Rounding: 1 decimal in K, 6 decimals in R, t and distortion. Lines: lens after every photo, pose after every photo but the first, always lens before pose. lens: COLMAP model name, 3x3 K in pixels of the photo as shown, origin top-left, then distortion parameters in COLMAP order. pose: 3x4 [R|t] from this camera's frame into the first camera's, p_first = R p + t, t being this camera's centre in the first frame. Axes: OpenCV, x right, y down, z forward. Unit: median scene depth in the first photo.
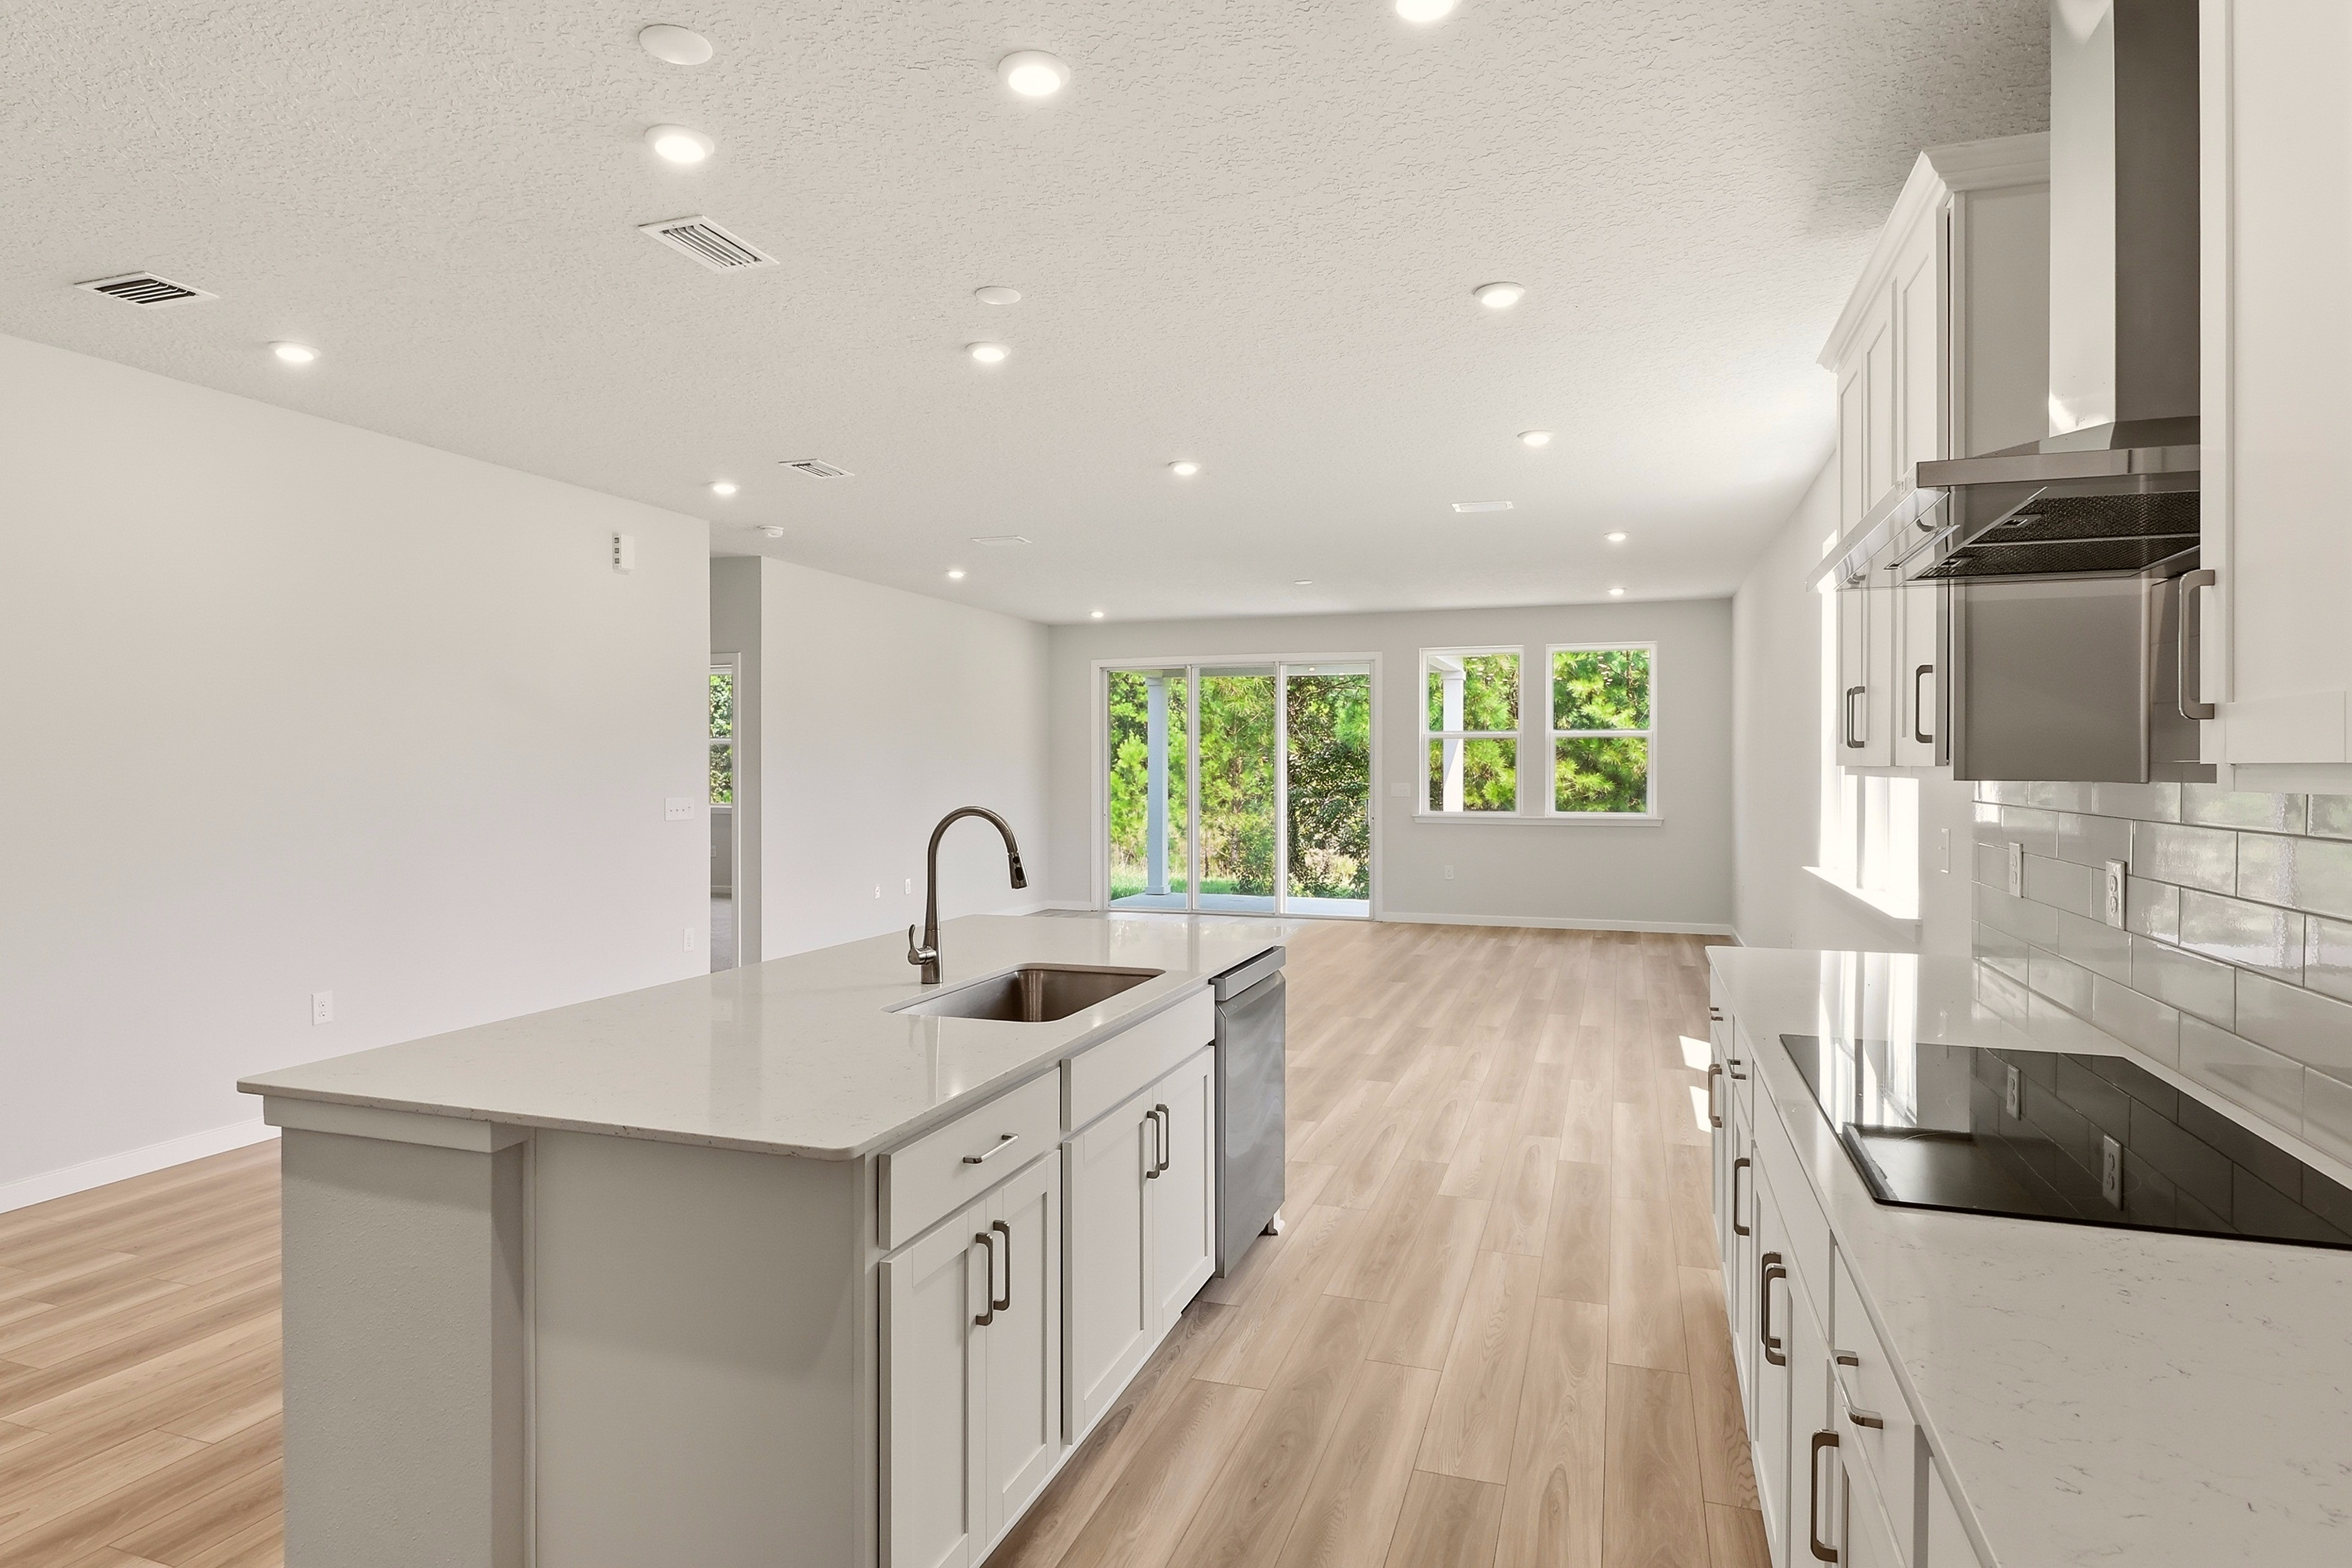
lens RADIAL K [[1270.6, 0, 1197.3], [0, 1270.6, 770.1], [0, 0, 1]] dist [-0.002319, -0.000555]
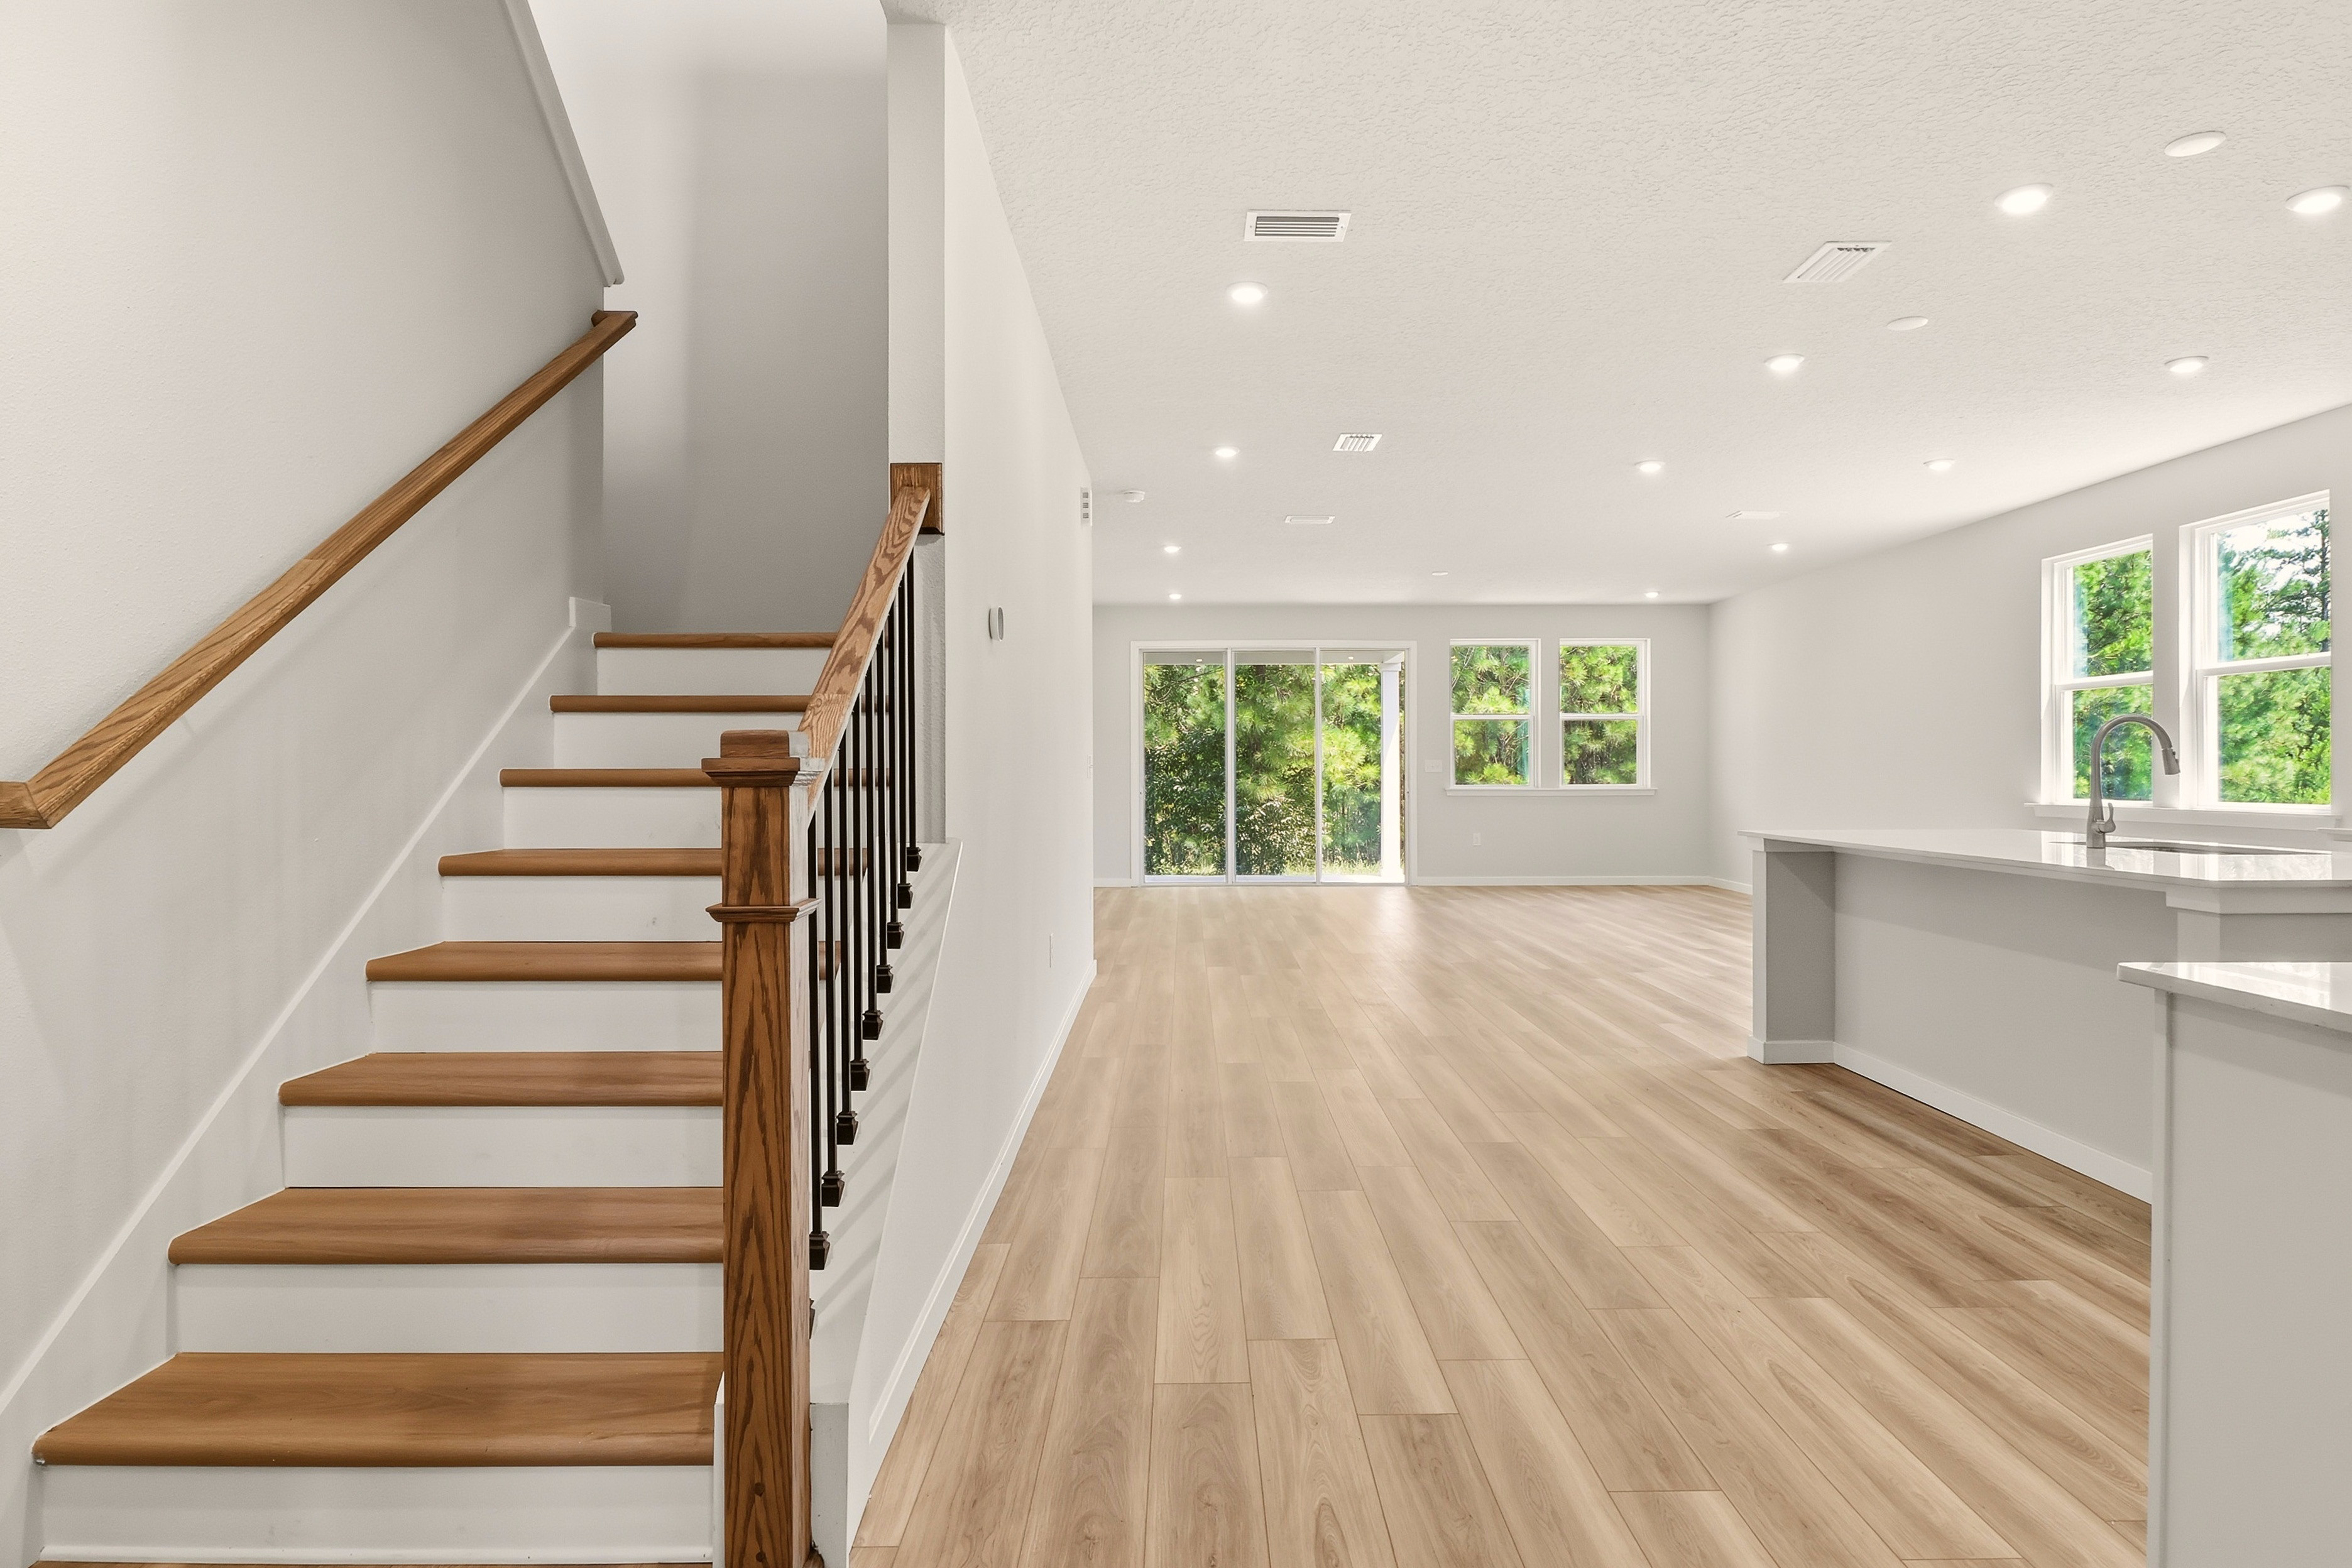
lens RADIAL K [[1270.4, 0, 1197.3], [0, 1270.4, 770.1], [0, 0, 1]] dist [-0.002319, -0.000555]
pose [[0.946795, -0.001565, 0.321834, -0.704485], [0.003166, 0.999985, -0.004449, 0.041101], [-0.321823, 0.005231, 0.946786, 0.023494]]
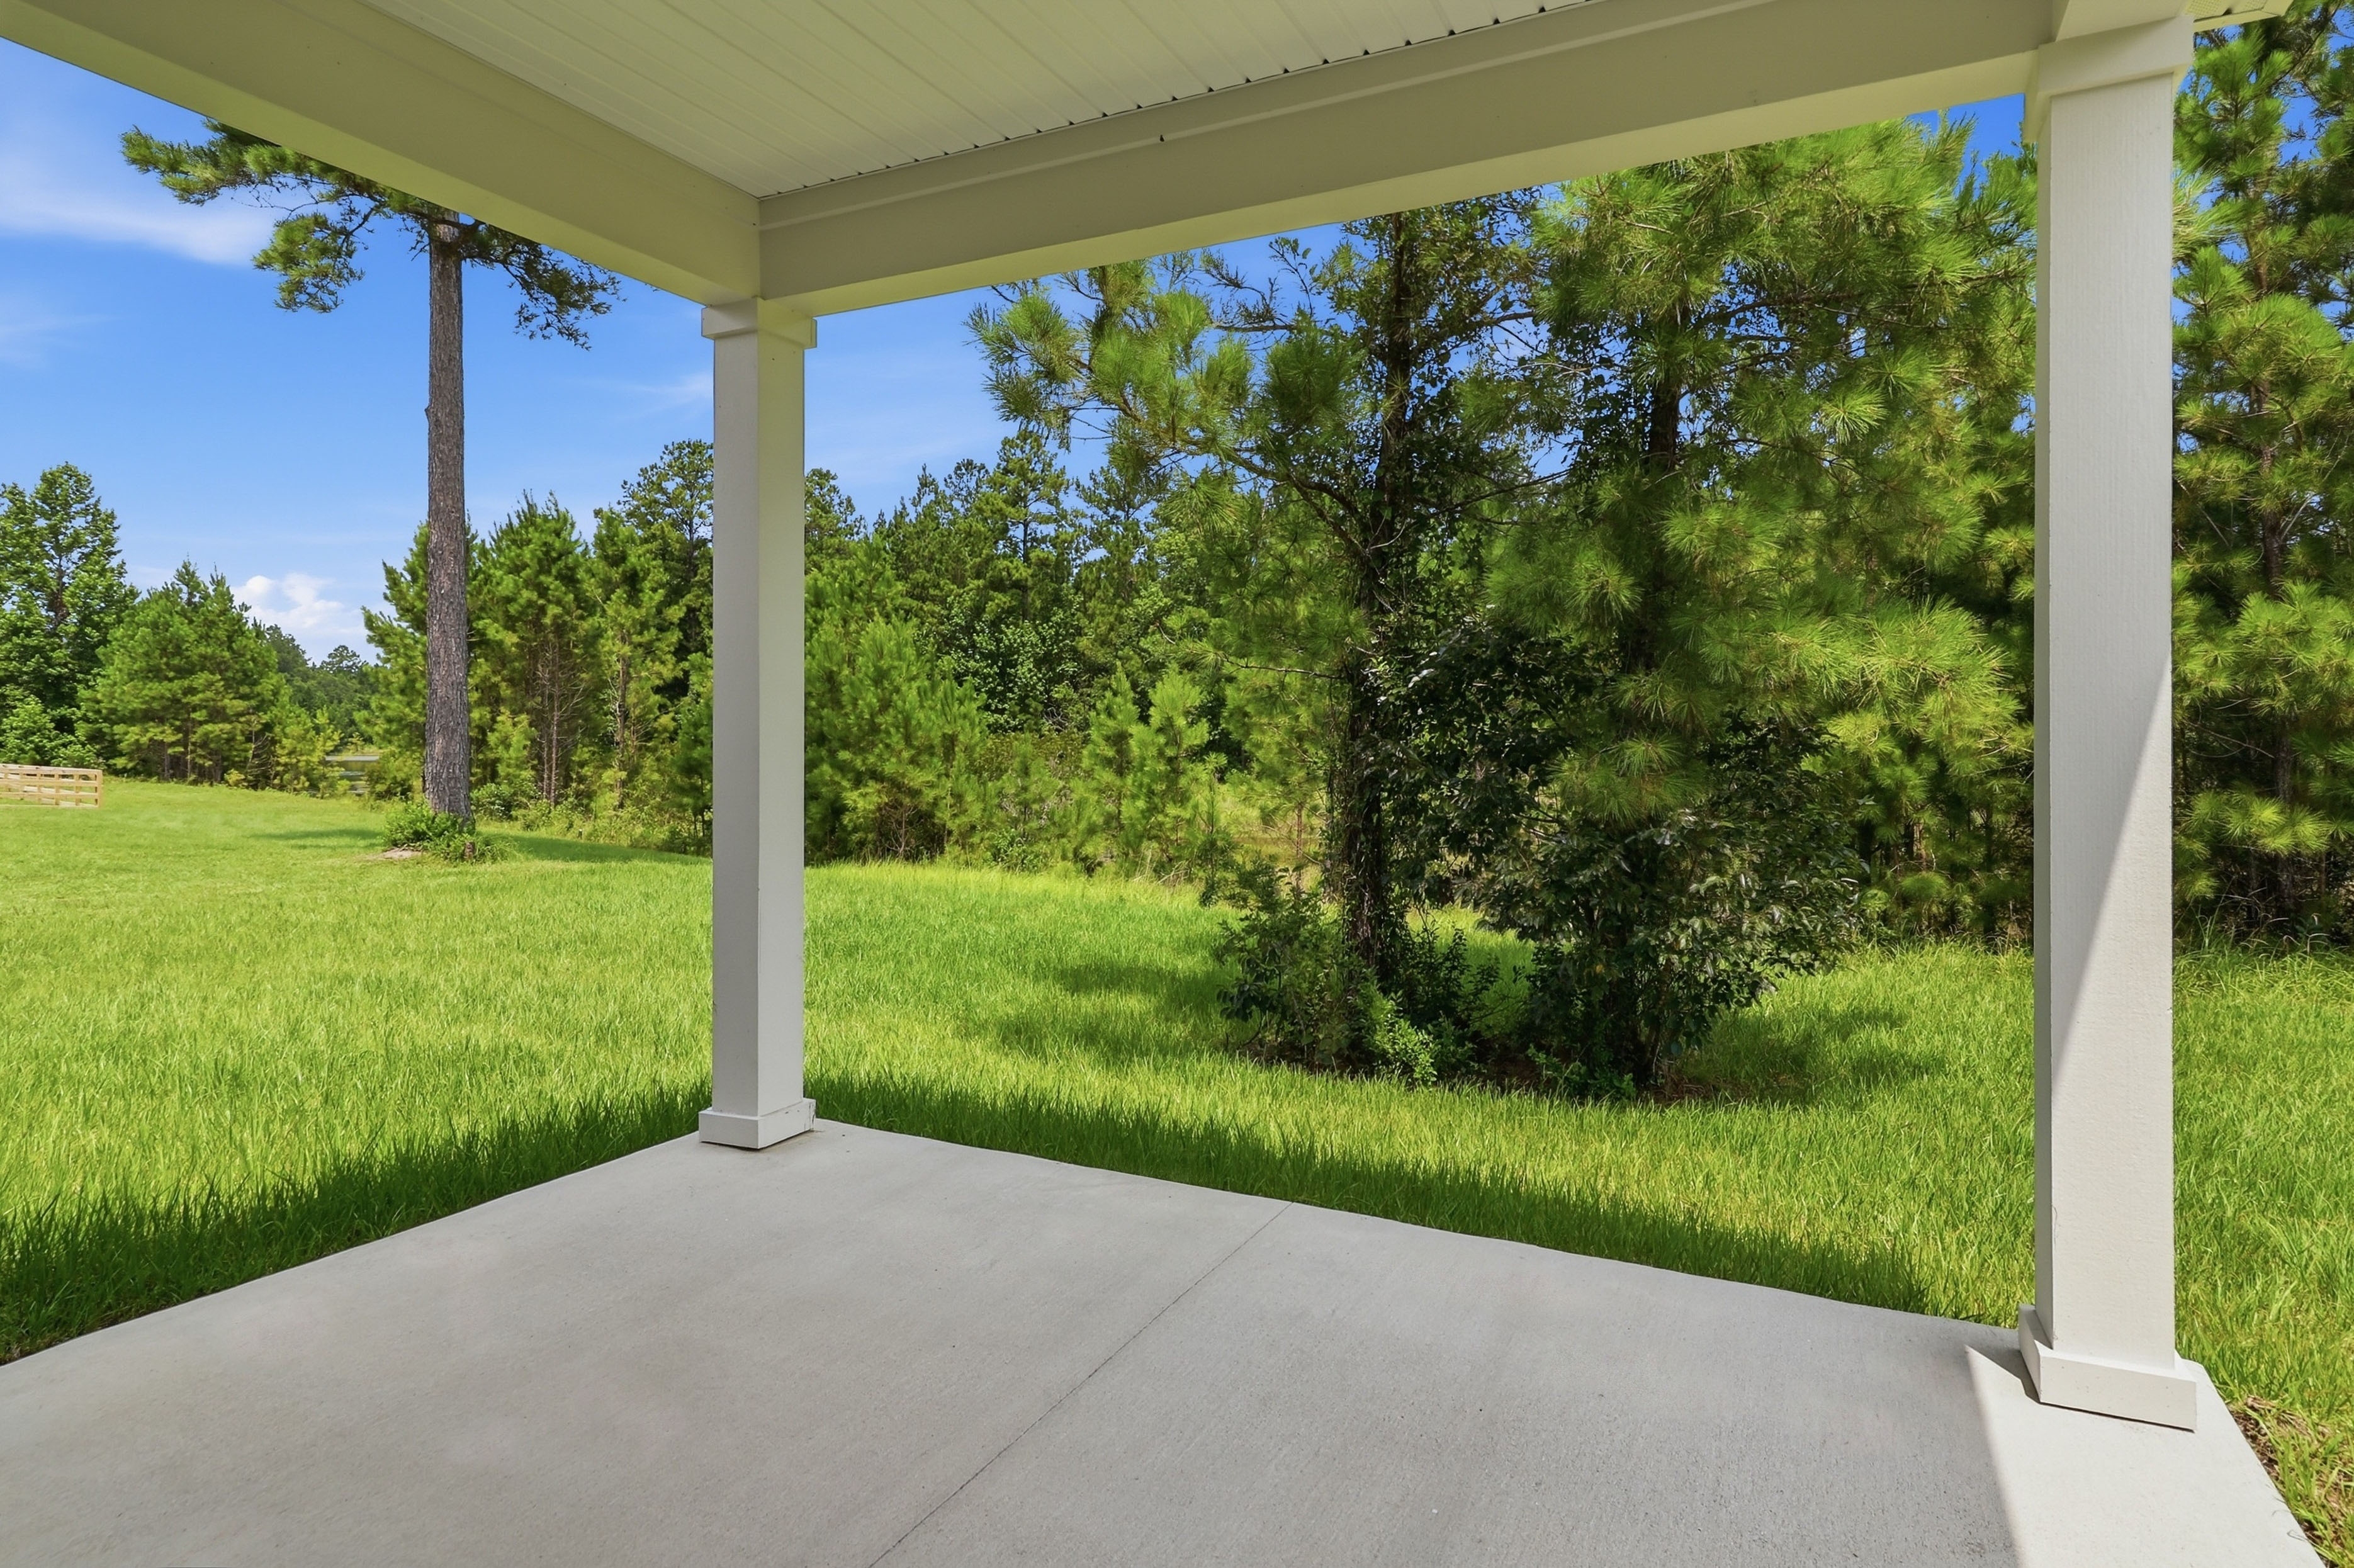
lens RADIAL K [[1287.5, 0, 1191.5], [0, 1287.5, 745.1], [0, 0, 1]] dist [-0.000743, -0.000285]
pose [[0.990658, 0.002911, -0.136337, 0.226261], [-0.002396, 0.999989, 0.003944, 0.039206], [0.136347, -0.003580, 0.990655, 1.827782]]
